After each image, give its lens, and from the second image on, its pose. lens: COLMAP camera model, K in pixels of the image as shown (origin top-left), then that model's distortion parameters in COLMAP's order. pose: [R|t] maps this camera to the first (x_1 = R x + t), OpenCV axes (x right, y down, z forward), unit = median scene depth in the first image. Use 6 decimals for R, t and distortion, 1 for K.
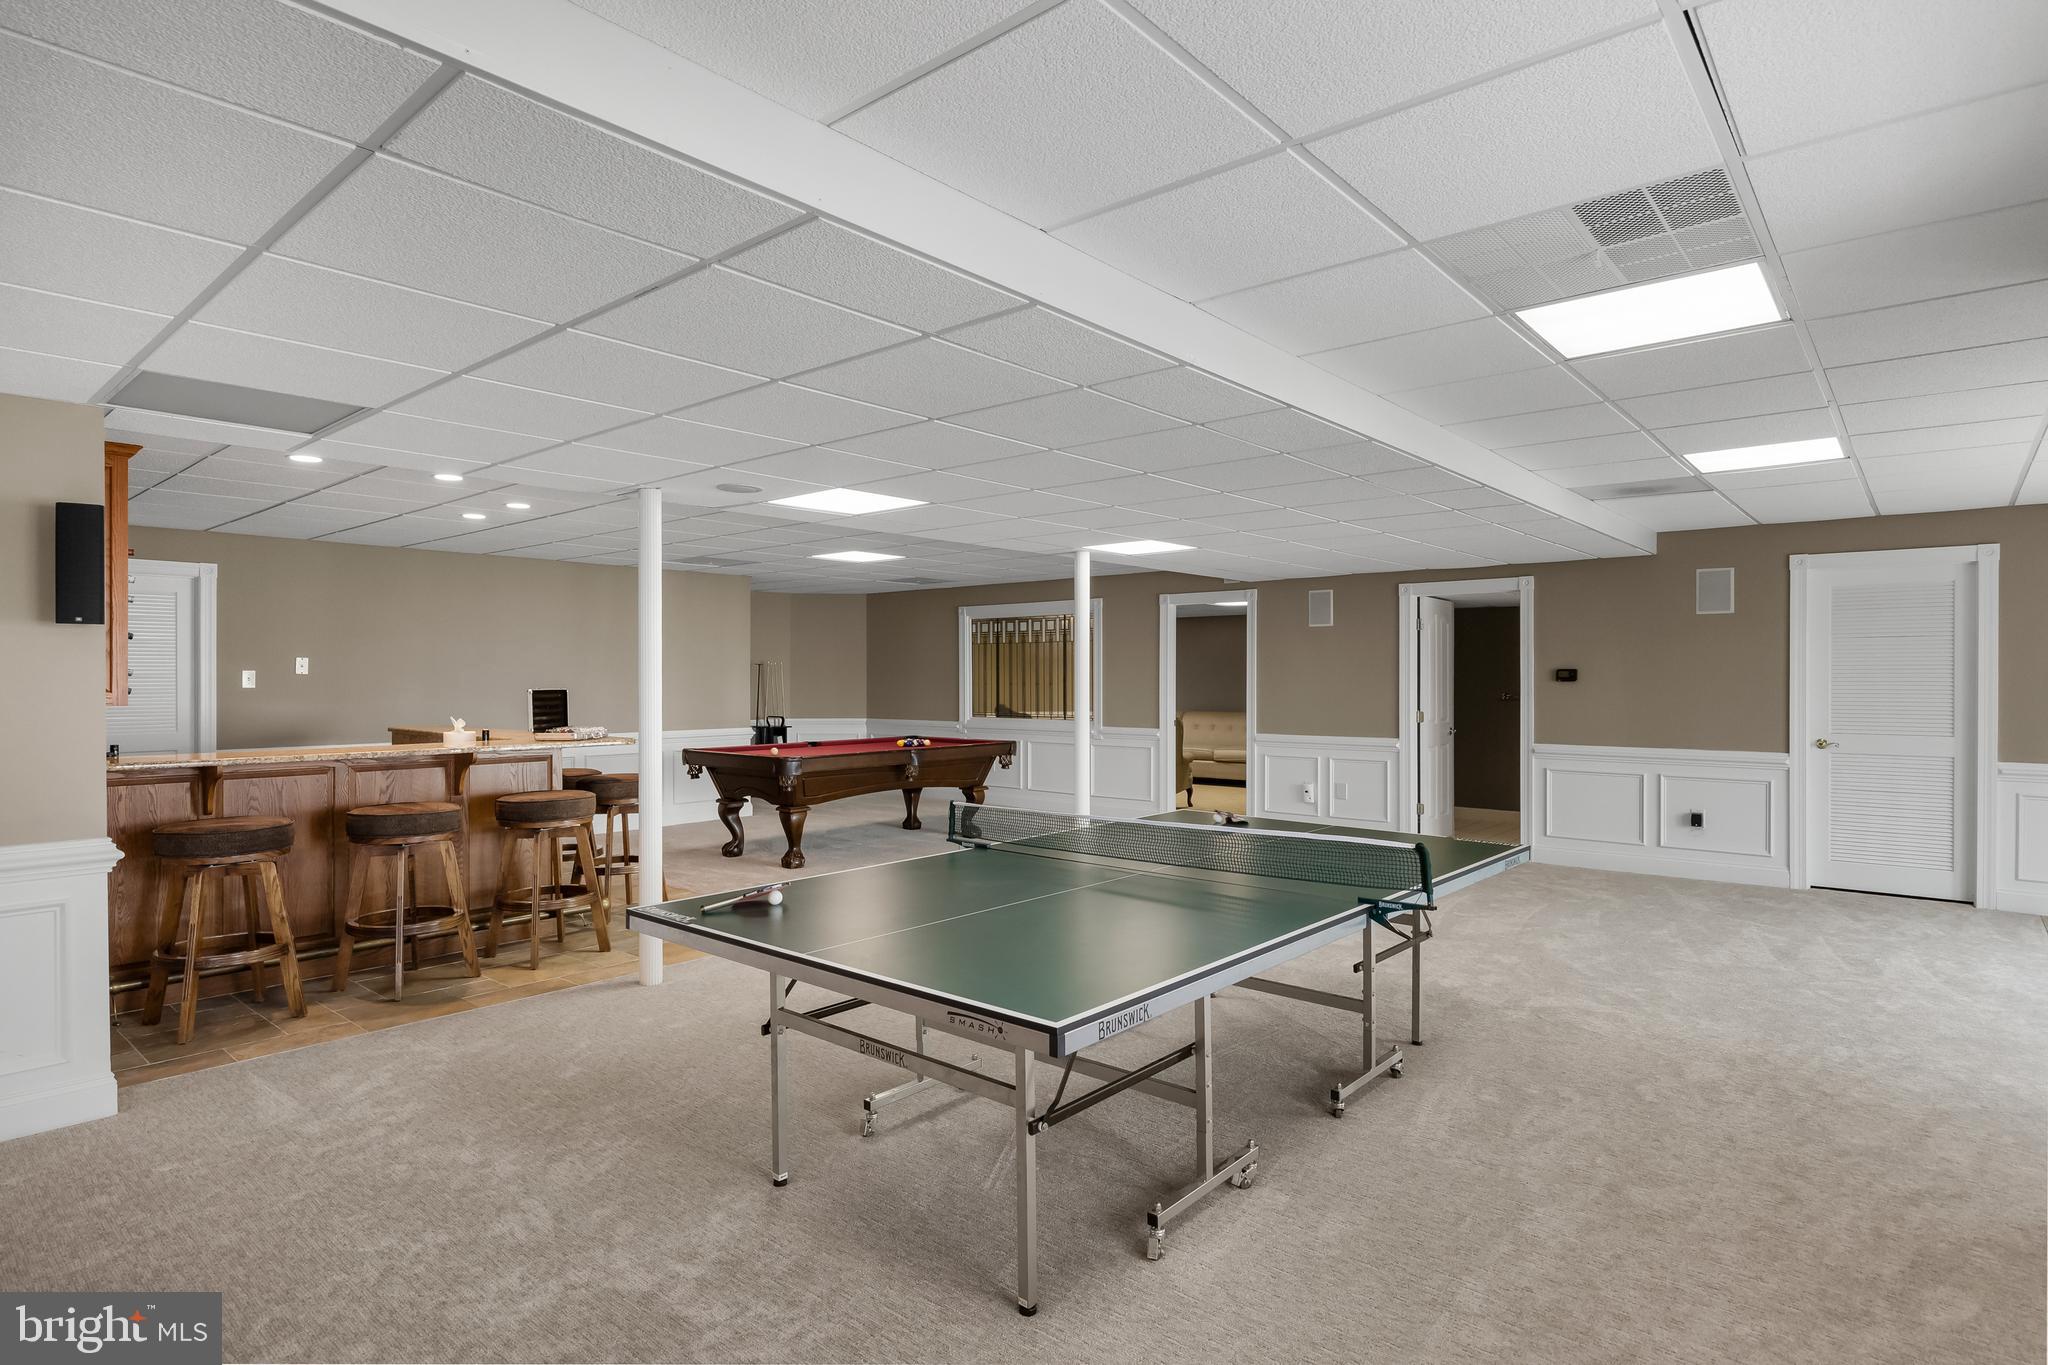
lens RADIAL K [[1067.2, 0, 1034.4], [0, 1067.2, 678.3], [0, 0, 1]] dist [-0.008254, -0.000391]
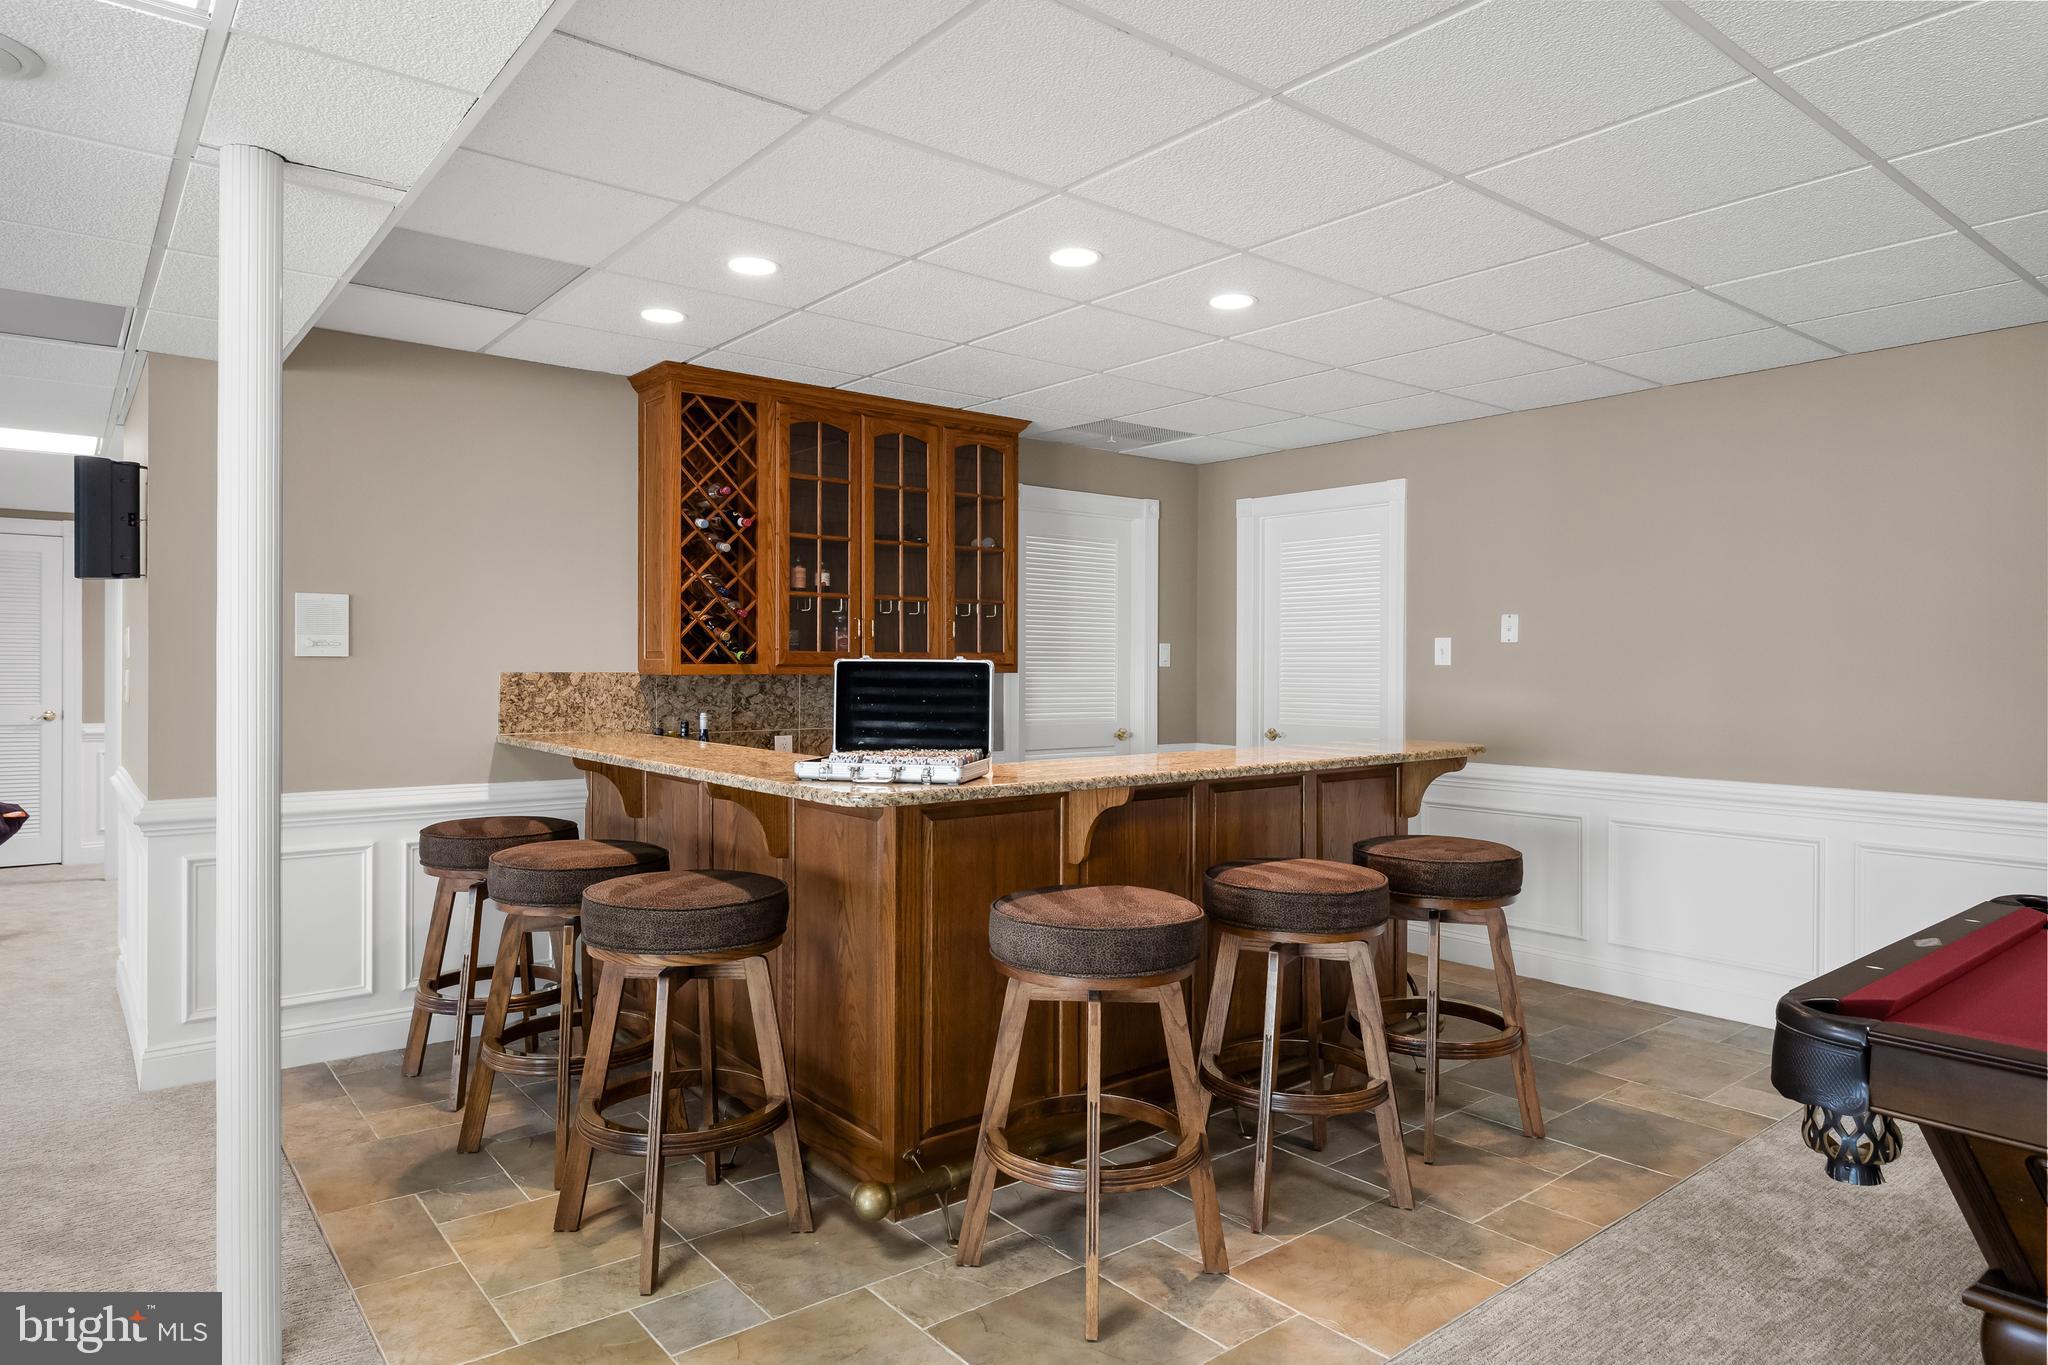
lens RADIAL K [[1200.3, 0, 1020.7], [0, 1200.3, 668.6], [0, 0, 1]] dist [-0.009415, -0.000853]
pose [[-0.203904, 0.017277, -0.978838, 0.025151], [0.004134, 0.999851, 0.016786, -0.001936], [0.978982, -0.000624, -0.203945, 0.876498]]
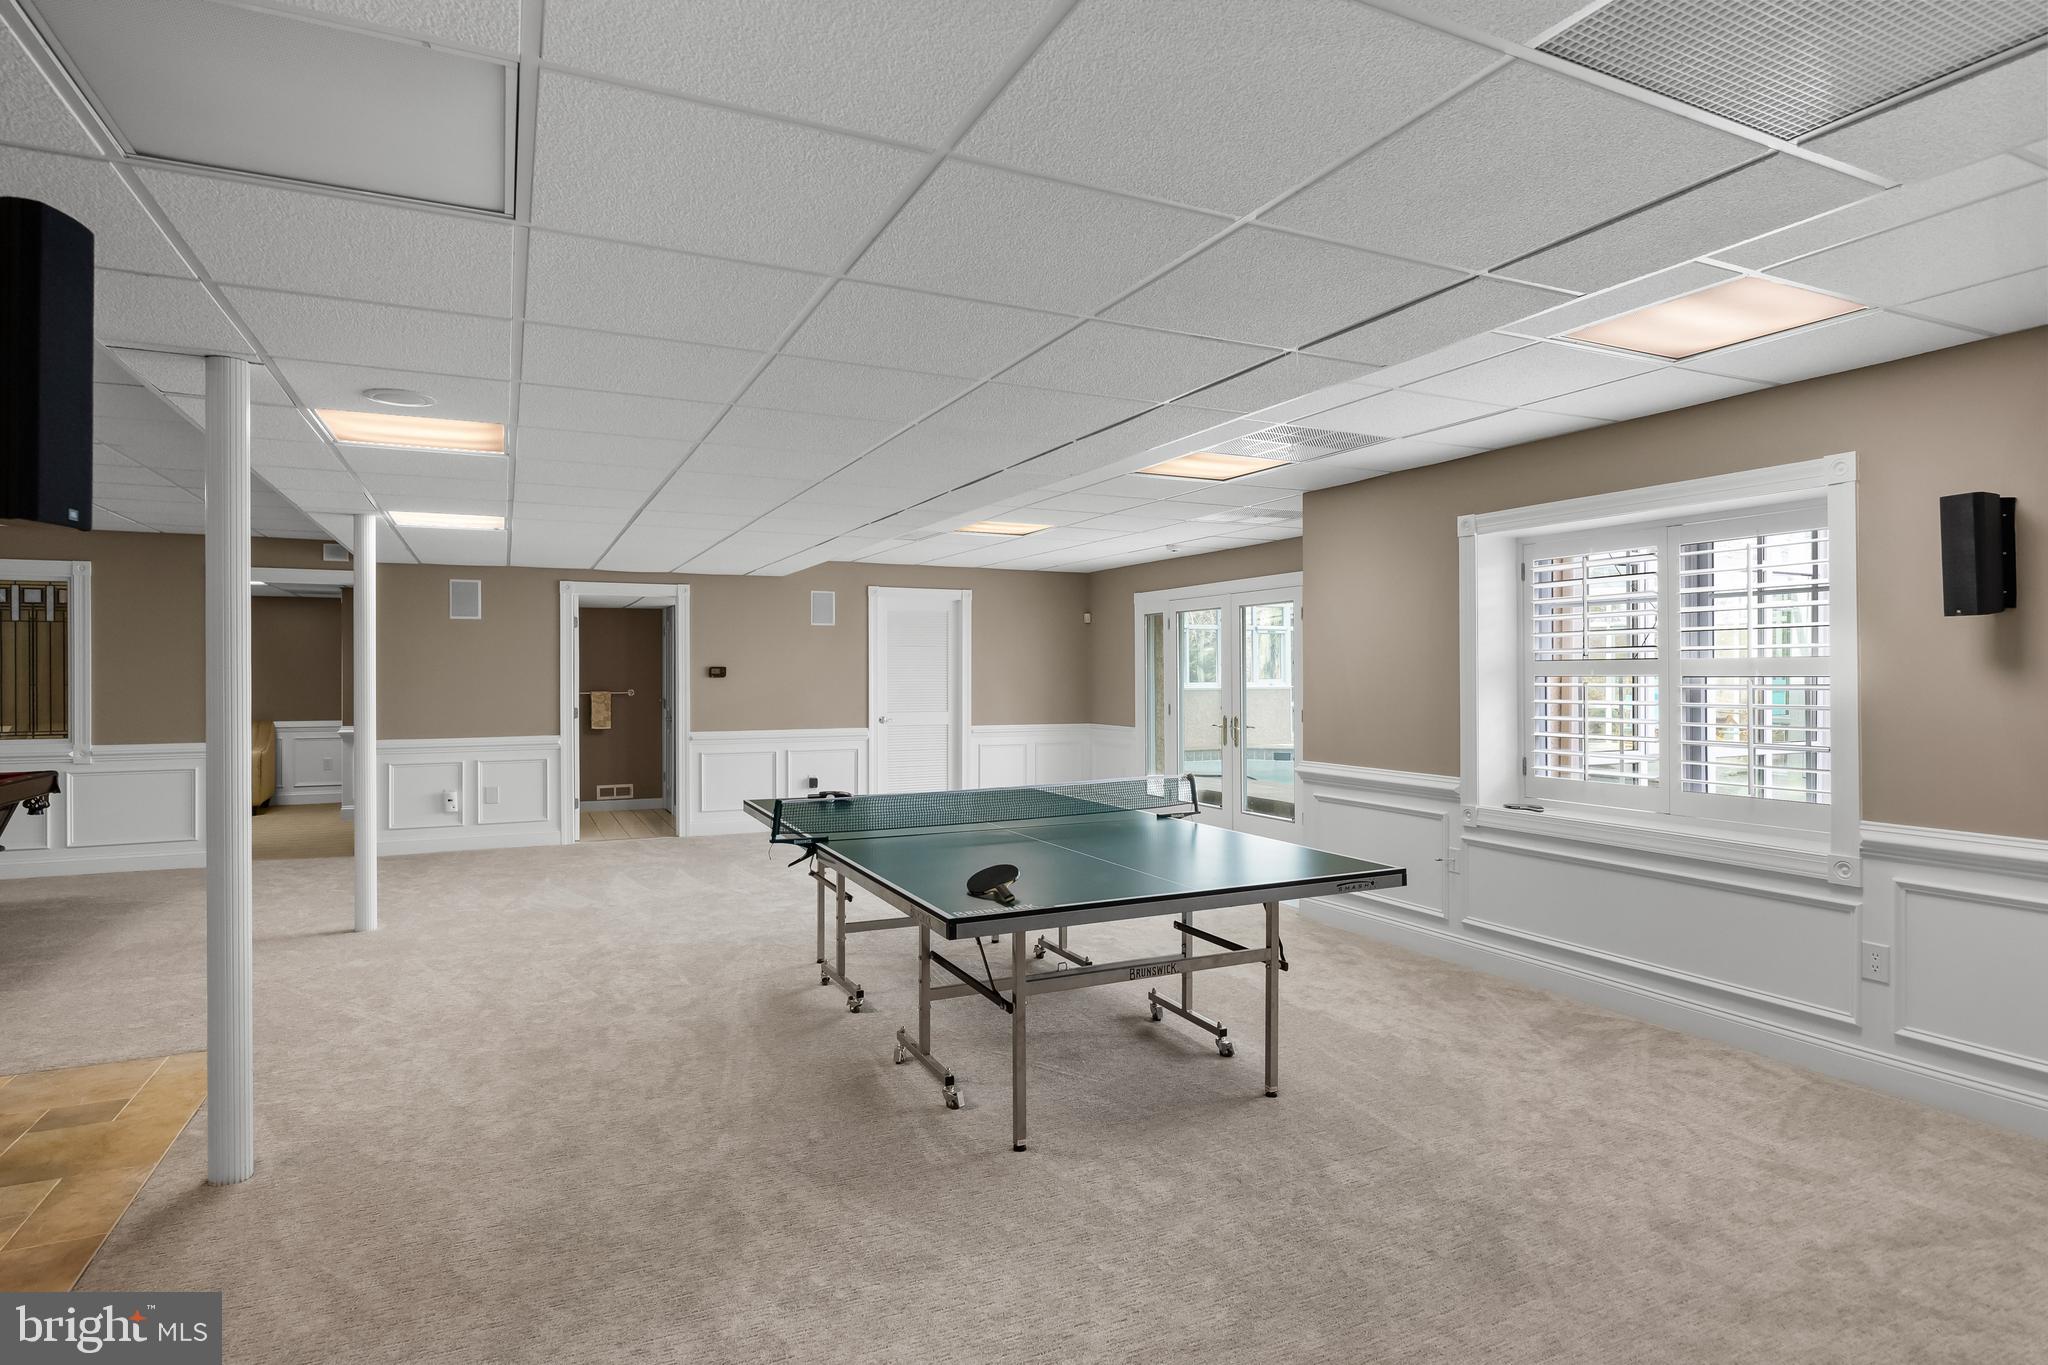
lens RADIAL K [[1067.2, 0, 1038.8], [0, 1067.2, 675.3], [0, 0, 1]] dist [-0.008254, -0.000391]
pose [[0.407452, -0.001052, 0.913226, -0.451831], [0.004441, 0.999990, -0.000829, 0.003451], [-0.913216, 0.004393, 0.407453, 0.214591]]
